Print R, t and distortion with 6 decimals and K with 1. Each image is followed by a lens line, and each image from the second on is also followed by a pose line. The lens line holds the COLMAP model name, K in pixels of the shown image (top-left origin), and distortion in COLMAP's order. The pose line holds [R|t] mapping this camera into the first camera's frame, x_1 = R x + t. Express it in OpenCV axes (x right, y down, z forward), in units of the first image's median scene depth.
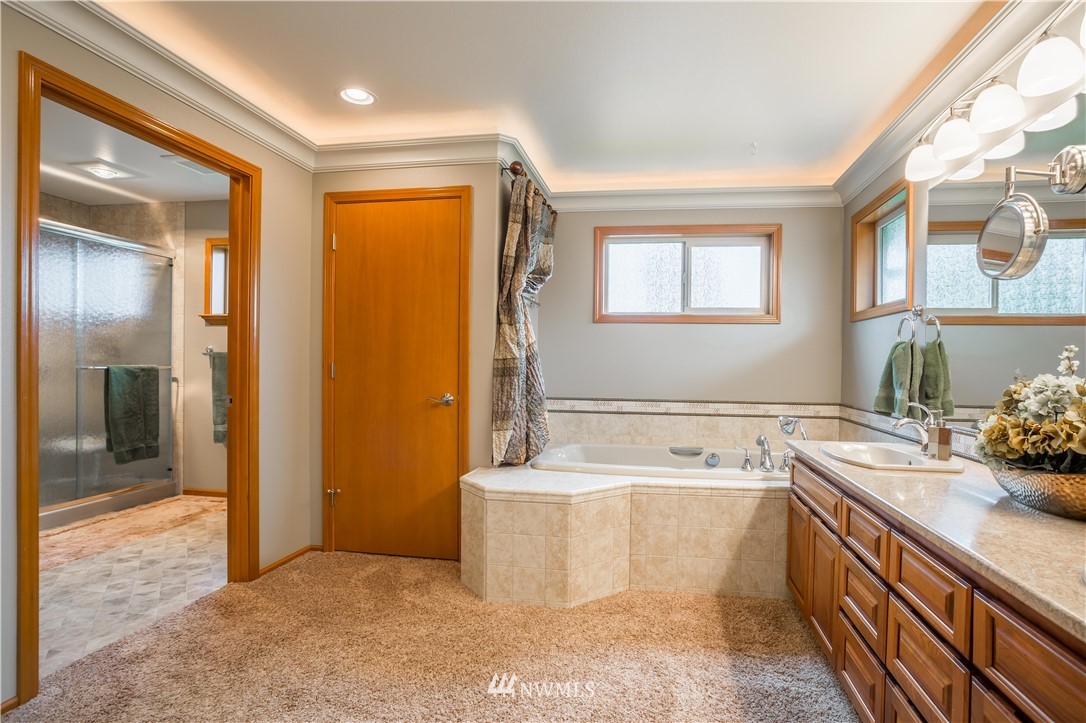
lens RADIAL K [[526.2, 0, 570.9], [0, 526.2, 369.9], [0, 0, 1]] dist [-0.037662, 0.013656]
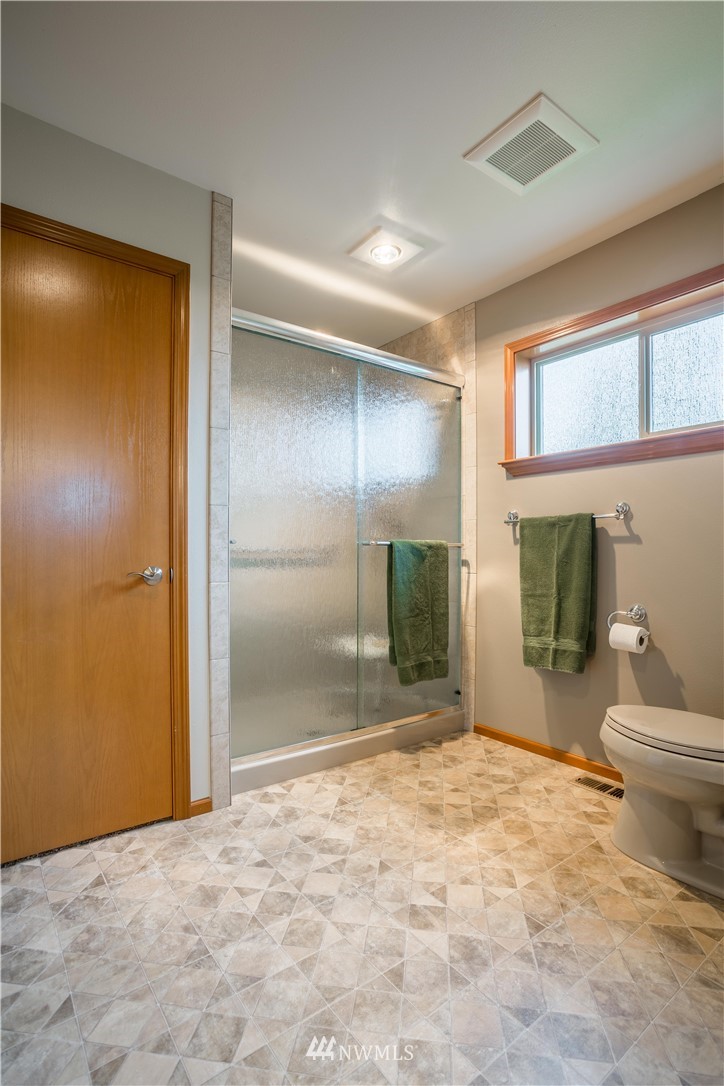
lens RADIAL K [[526.2, 0, 362.6], [0, 526.2, 553.4], [0, 0, 1]] dist [-0.037662, 0.013656]
pose [[0.717758, -0.011076, -0.696204, -0.402458], [-0.001363, 0.999849, -0.017313, 0.019824], [0.696291, 0.013375, 0.717635, 0.431716]]
